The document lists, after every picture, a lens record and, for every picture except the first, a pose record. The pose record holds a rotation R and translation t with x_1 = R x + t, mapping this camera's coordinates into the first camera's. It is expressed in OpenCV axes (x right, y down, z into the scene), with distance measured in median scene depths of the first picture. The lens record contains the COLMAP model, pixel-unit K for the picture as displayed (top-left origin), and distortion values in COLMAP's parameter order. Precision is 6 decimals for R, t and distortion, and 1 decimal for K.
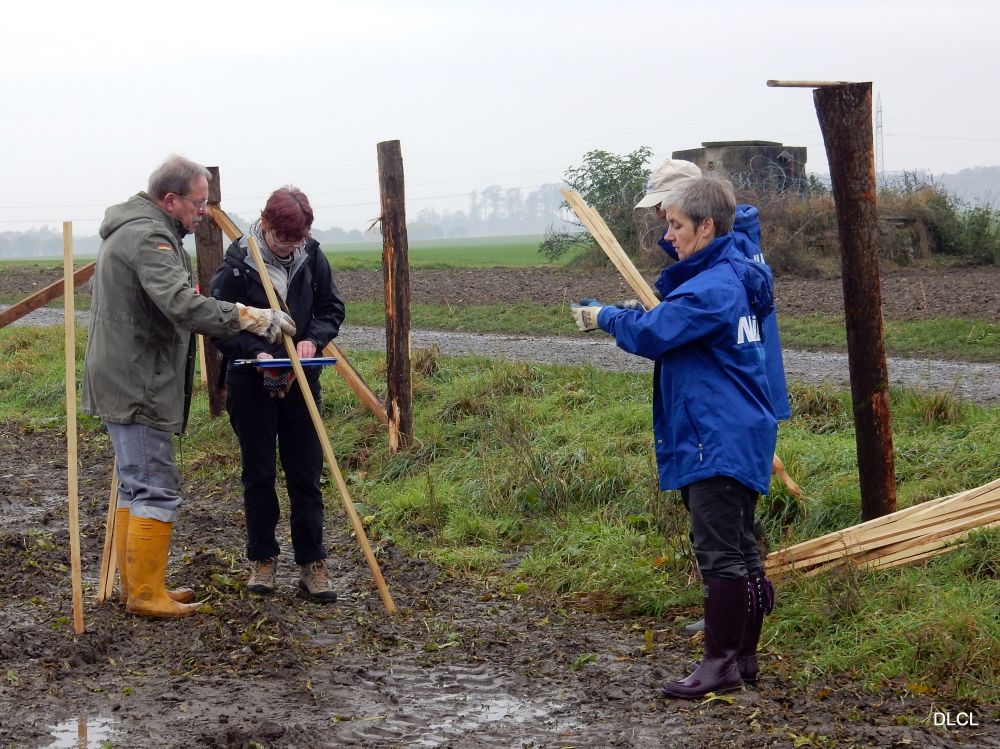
lens RADIAL K [[2093.8, 0, 500.3], [0, 2093.8, 374.5], [0, 0, 1]] dist [-0.047179, 0.000000]
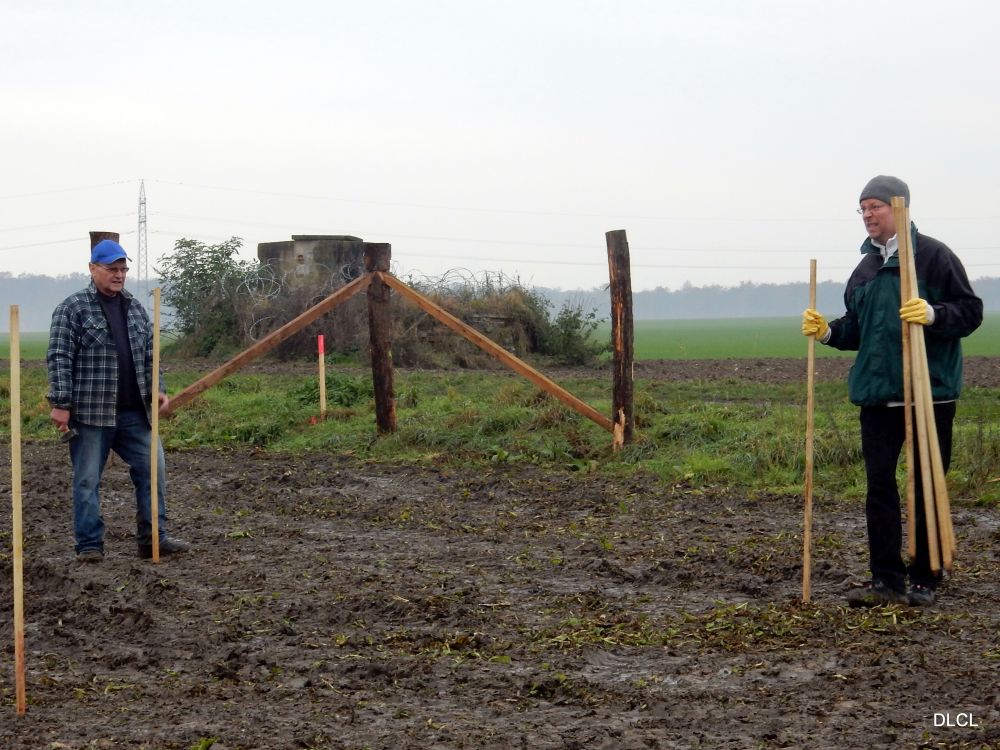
lens RADIAL K [[2435.2, 0, 499.8], [0, 2435.2, 374.9], [0, 0, 1]] dist [-0.052657, 0.000000]
pose [[0.959498, 0.026356, 0.280480, -0.141271], [-0.011145, 0.998386, -0.055693, 0.019442], [-0.281495, 0.050311, 0.958243, -0.137166]]
